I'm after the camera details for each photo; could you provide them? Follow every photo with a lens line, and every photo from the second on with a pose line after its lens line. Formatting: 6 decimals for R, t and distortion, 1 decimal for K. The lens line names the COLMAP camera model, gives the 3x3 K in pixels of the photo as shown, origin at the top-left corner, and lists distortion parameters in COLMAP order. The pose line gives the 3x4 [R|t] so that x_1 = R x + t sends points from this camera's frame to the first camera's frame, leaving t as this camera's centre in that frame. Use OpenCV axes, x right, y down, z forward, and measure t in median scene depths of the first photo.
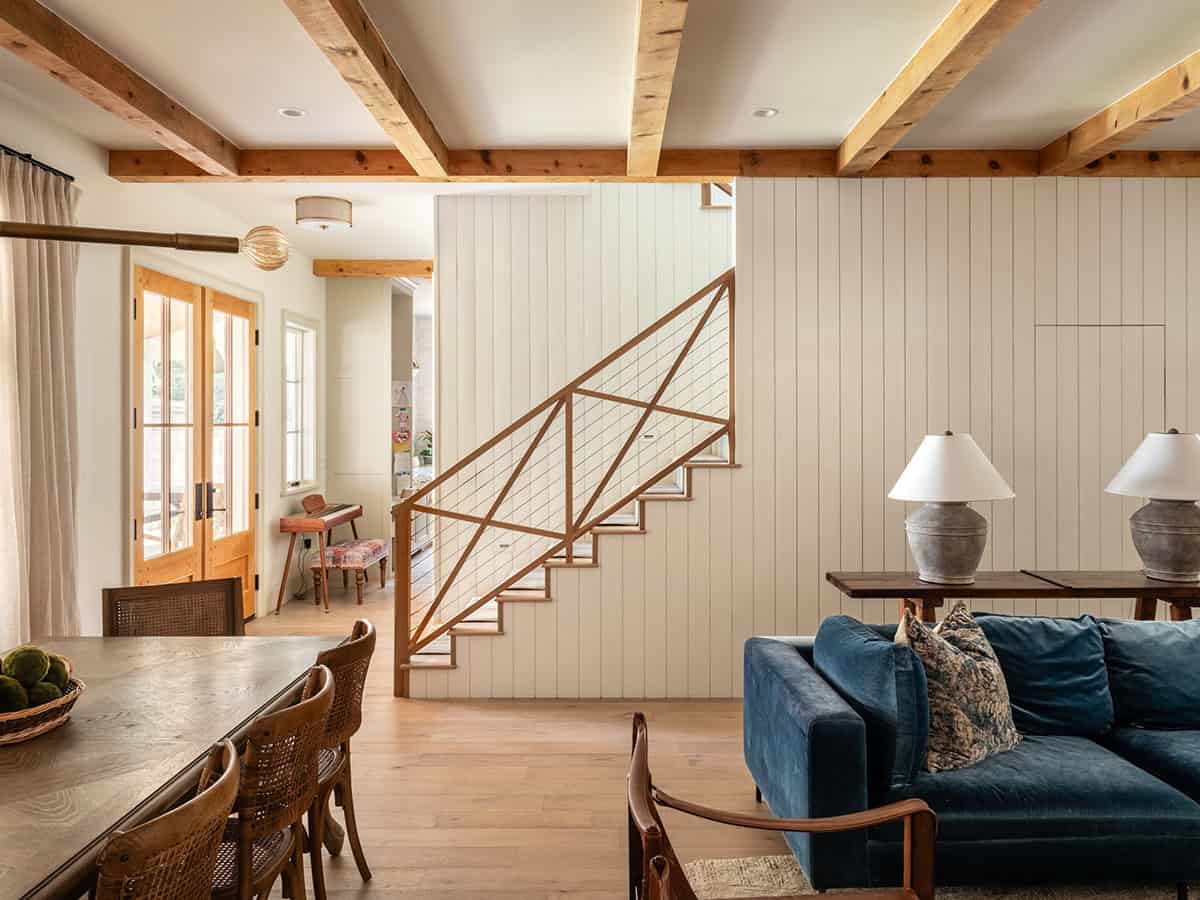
lens RADIAL K [[905.7, 0, 602.4], [0, 905.7, 422.6], [0, 0, 1]] dist [0.005674, -0.001218]
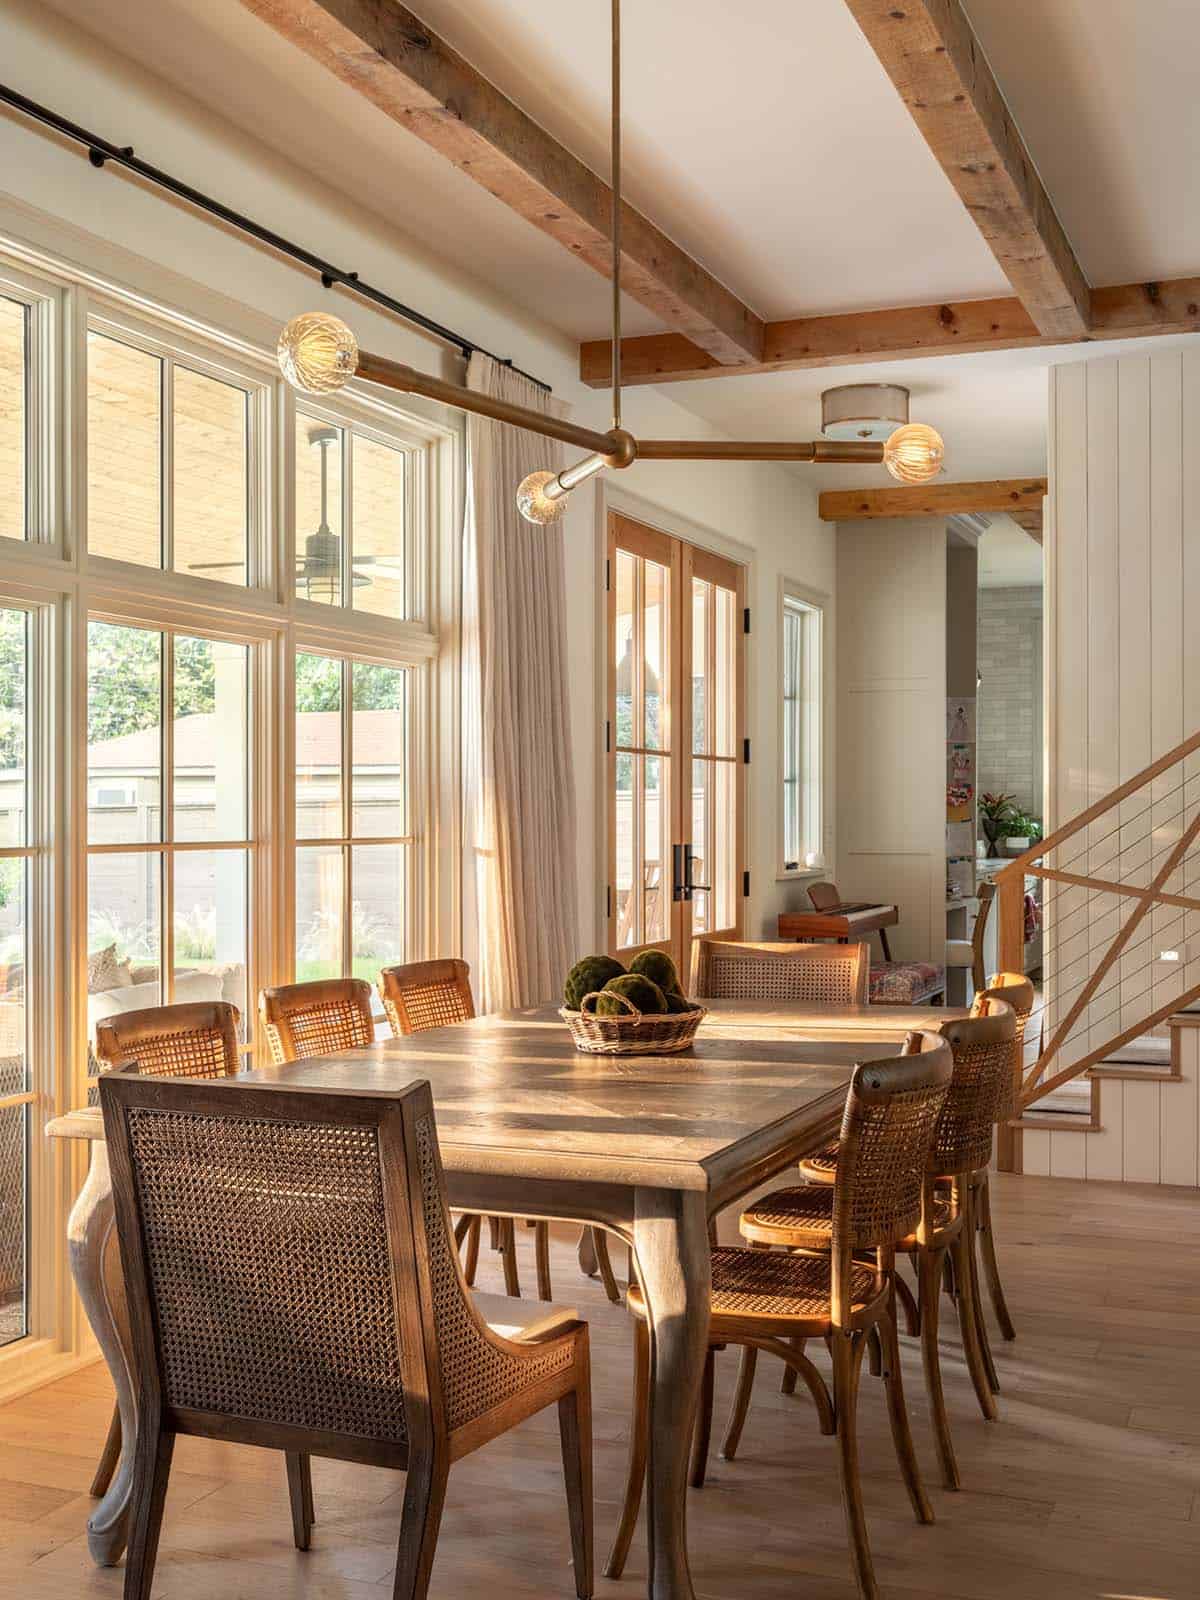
lens RADIAL K [[1820.4, 0, 601.1], [0, 1820.4, 839.3], [0, 0, 1]] dist [0.009810, 0.011749]
pose [[0.933160, 0.004334, -0.359436, -0.030828], [-0.001549, 0.999967, 0.008034, 0.058054], [0.359459, -0.006941, 0.933135, -0.256370]]
